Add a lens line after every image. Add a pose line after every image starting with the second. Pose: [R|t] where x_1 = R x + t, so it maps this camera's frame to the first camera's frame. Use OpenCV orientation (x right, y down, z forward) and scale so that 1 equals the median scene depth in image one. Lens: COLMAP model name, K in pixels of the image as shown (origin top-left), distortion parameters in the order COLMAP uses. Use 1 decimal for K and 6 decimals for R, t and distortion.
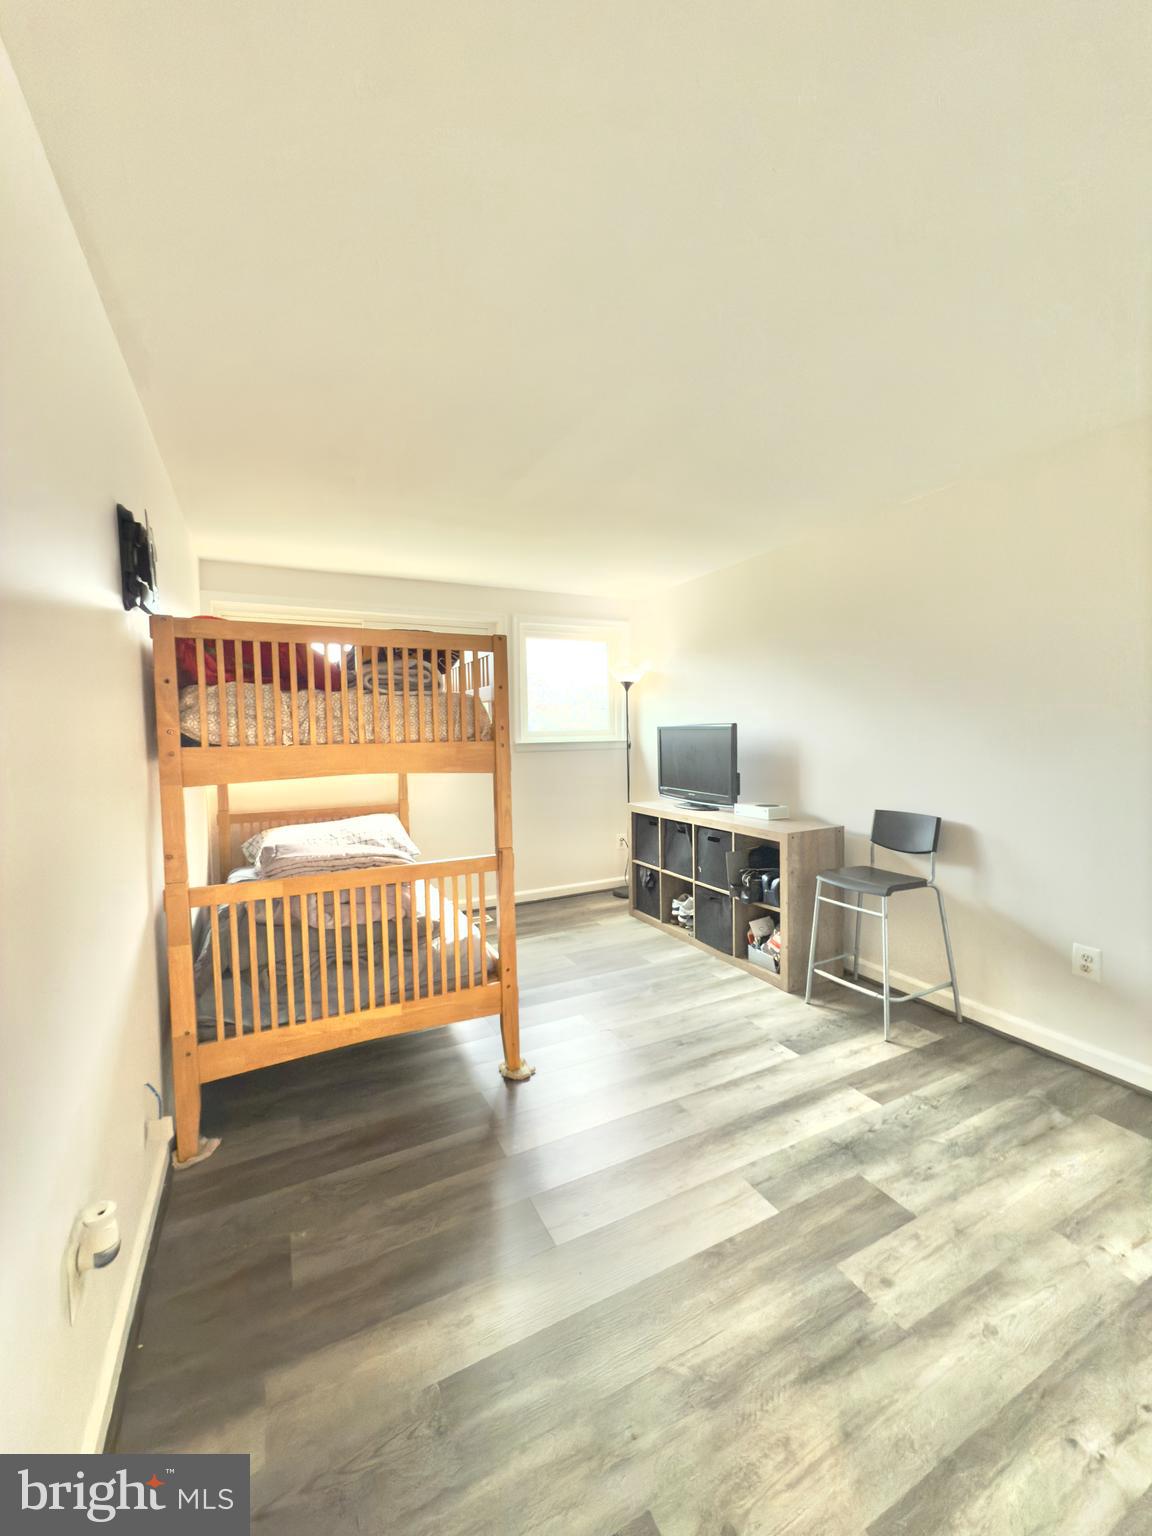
lens RADIAL K [[616.5, 0, 576.0], [0, 616.5, 768.0], [0, 0, 1]] dist [-0.002308, -0.000335]
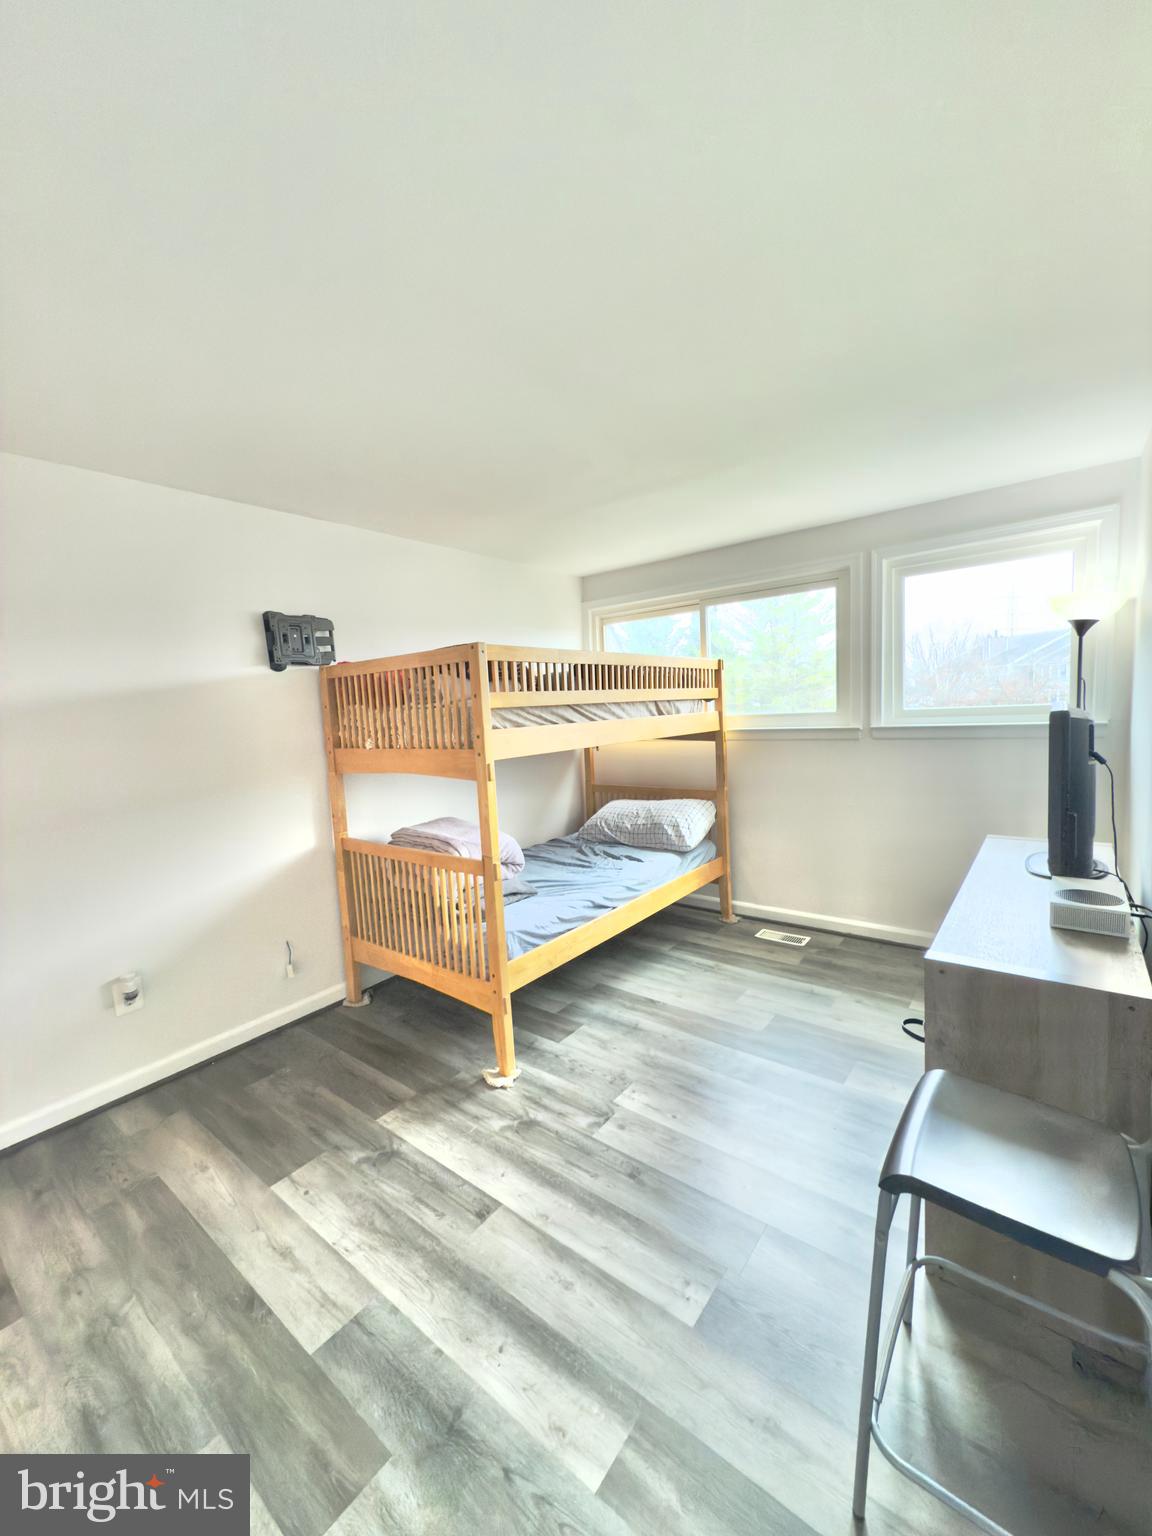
lens RADIAL K [[614.2, 0, 576.0], [0, 614.2, 768.0], [0, 0, 1]] dist [0.001276, -0.000112]
pose [[0.418066, 0.084304, -0.904496, 0.995657], [-0.010550, 0.996068, 0.087963, -0.122190], [0.908355, -0.027232, 0.417312, 0.857253]]
